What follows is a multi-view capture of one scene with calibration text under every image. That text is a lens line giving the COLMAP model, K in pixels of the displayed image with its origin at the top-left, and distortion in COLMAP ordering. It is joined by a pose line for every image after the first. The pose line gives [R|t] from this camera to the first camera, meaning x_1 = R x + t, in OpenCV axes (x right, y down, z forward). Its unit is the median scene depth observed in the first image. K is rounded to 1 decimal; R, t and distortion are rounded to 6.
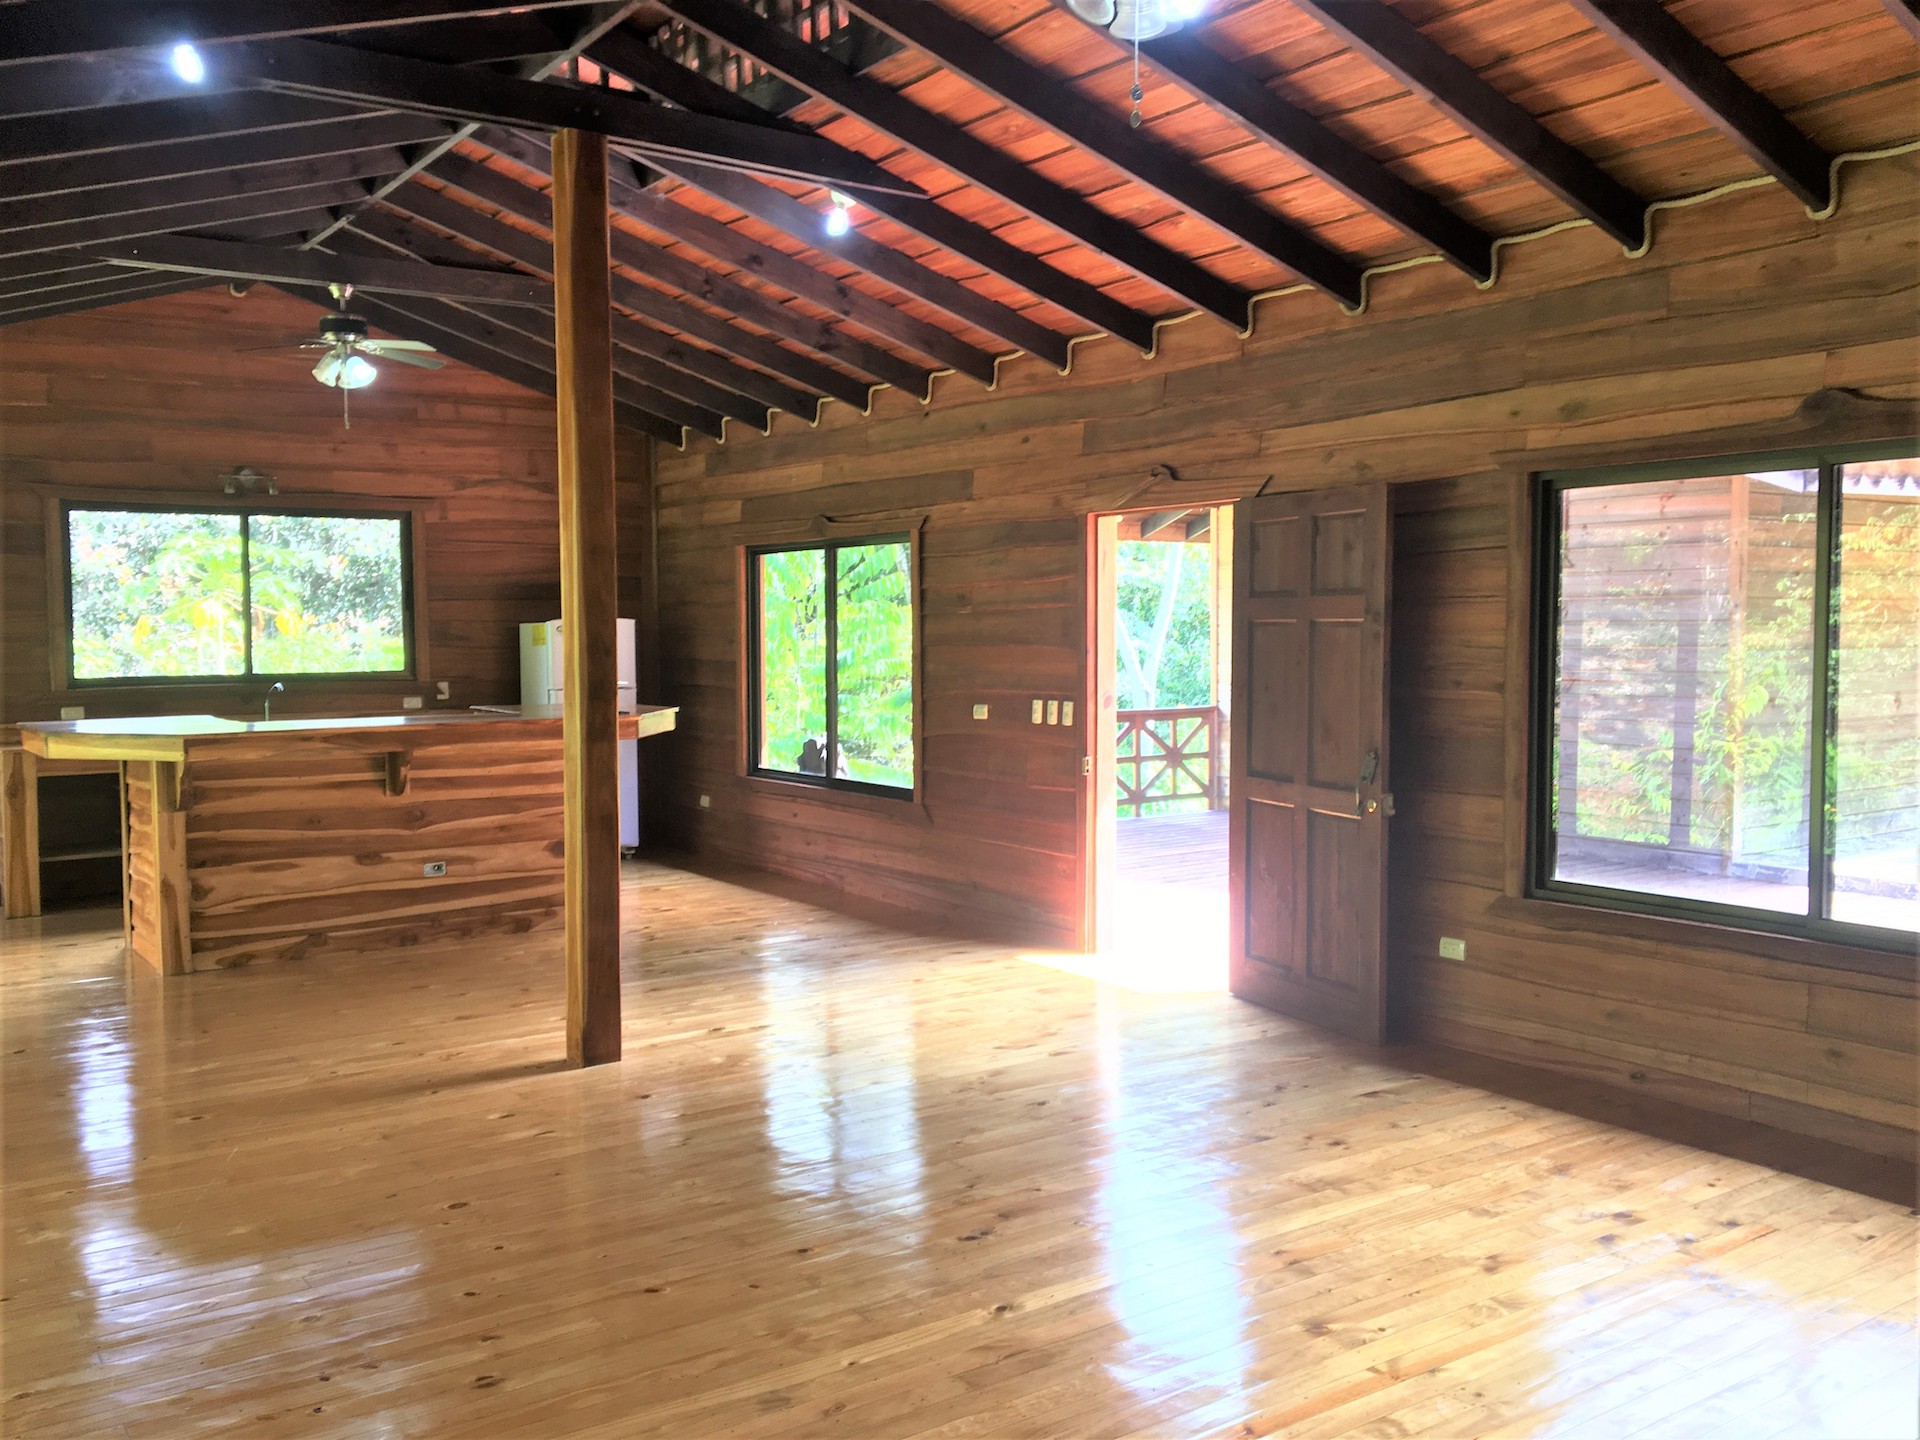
lens RADIAL K [[1625.5, 0, 960.0], [0, 1625.5, 720.0], [0, 0, 1]] dist [0.105085, -0.161116]
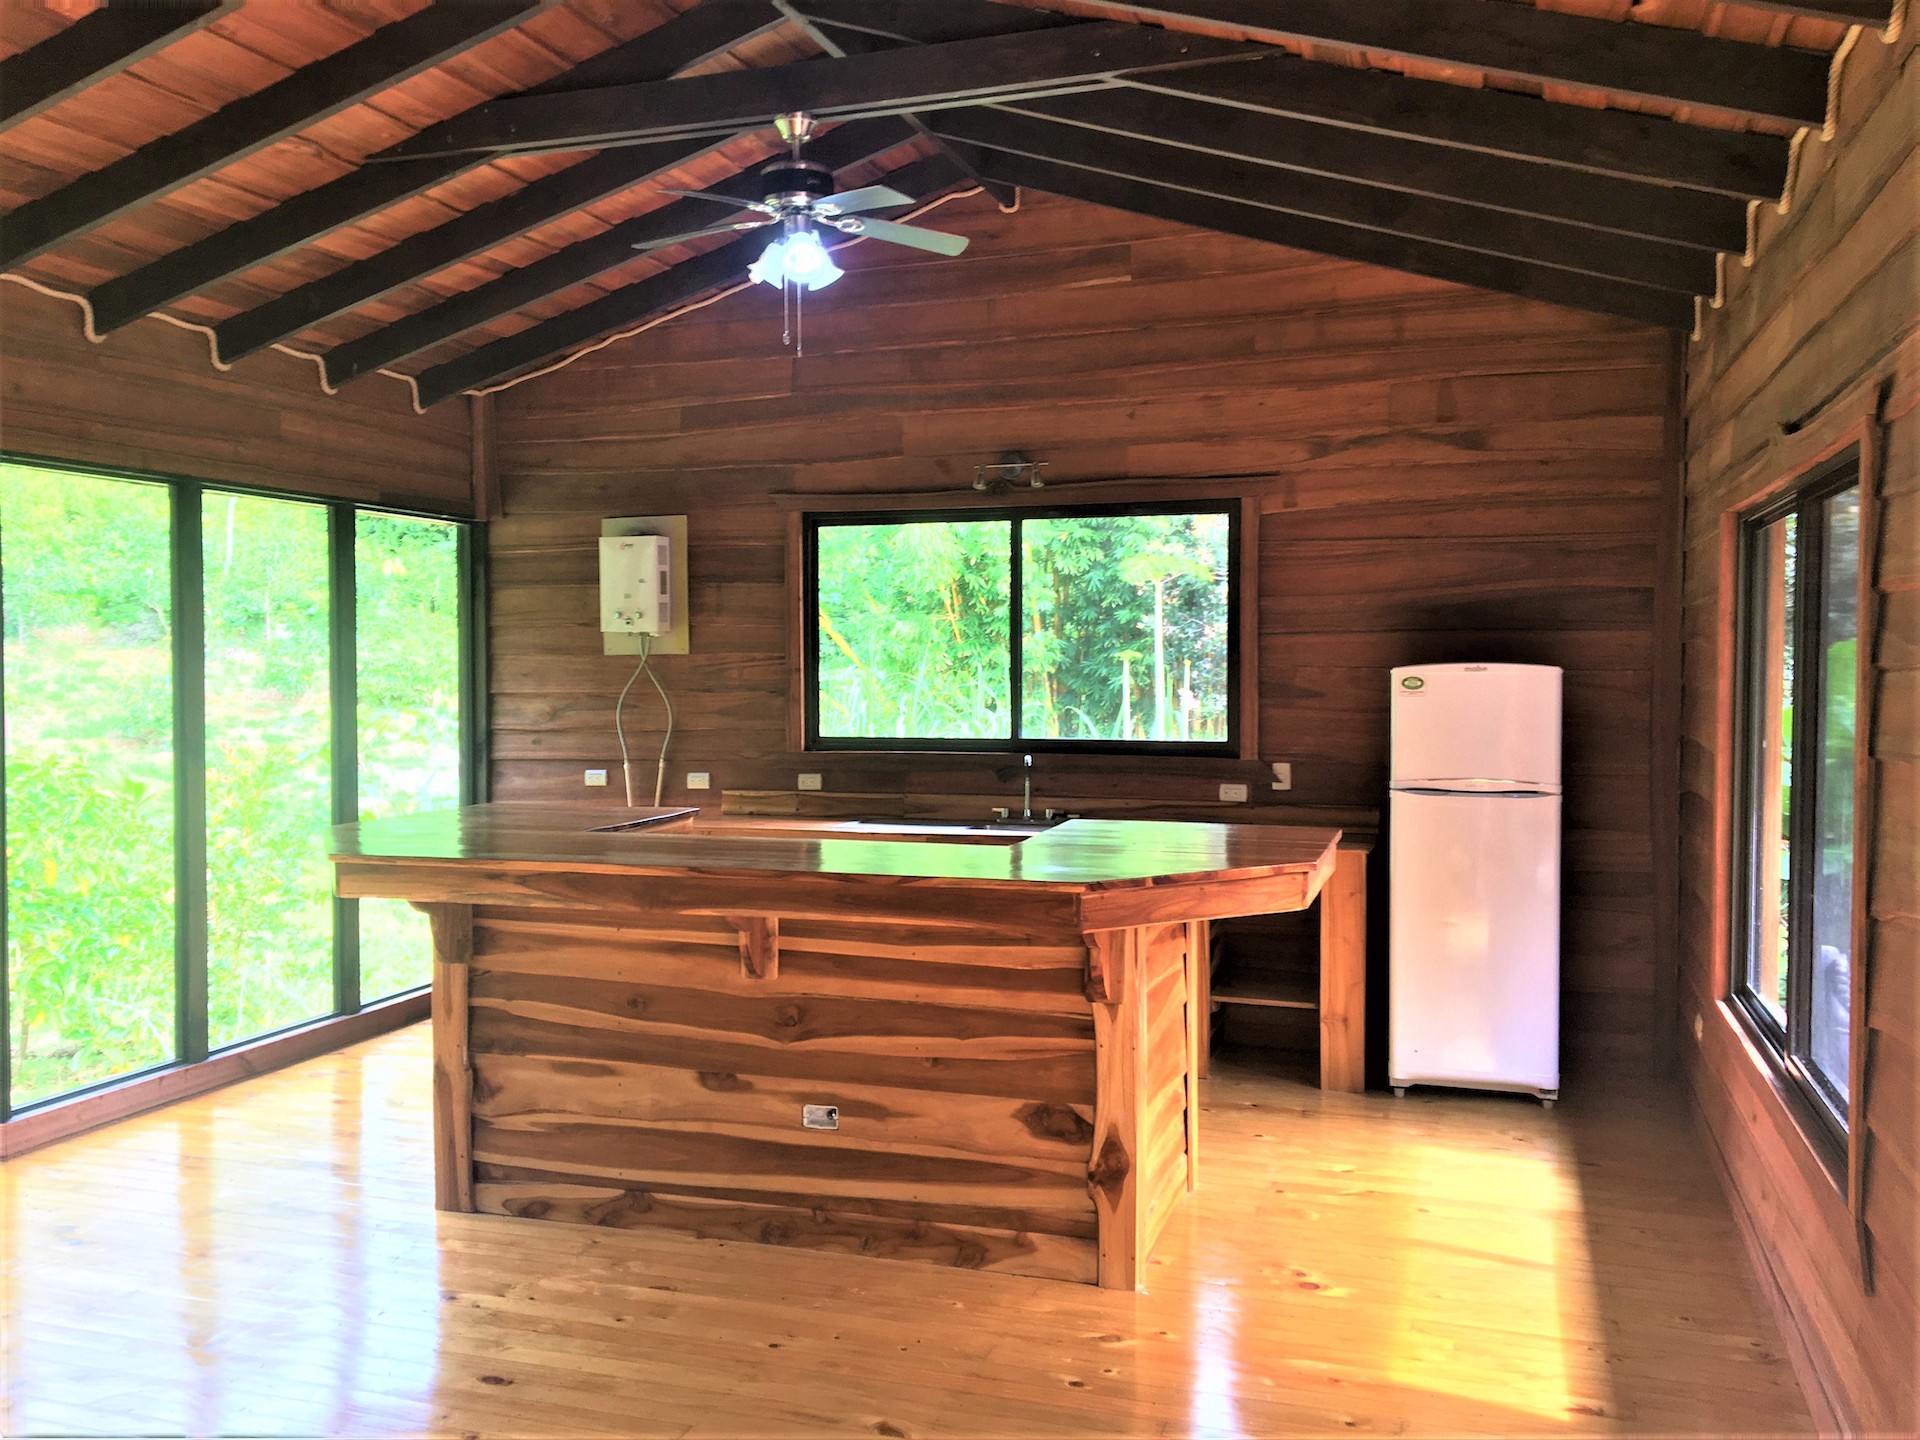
lens RADIAL K [[1625.5, 0, 960.0], [0, 1625.5, 720.0], [0, 0, 1]] dist [0.105085, -0.161116]
pose [[0.600096, 0.035834, -0.799125, 0.122665], [-0.051283, 0.998664, 0.006271, -0.041157], [0.798283, 0.037219, 0.601132, 0.567521]]
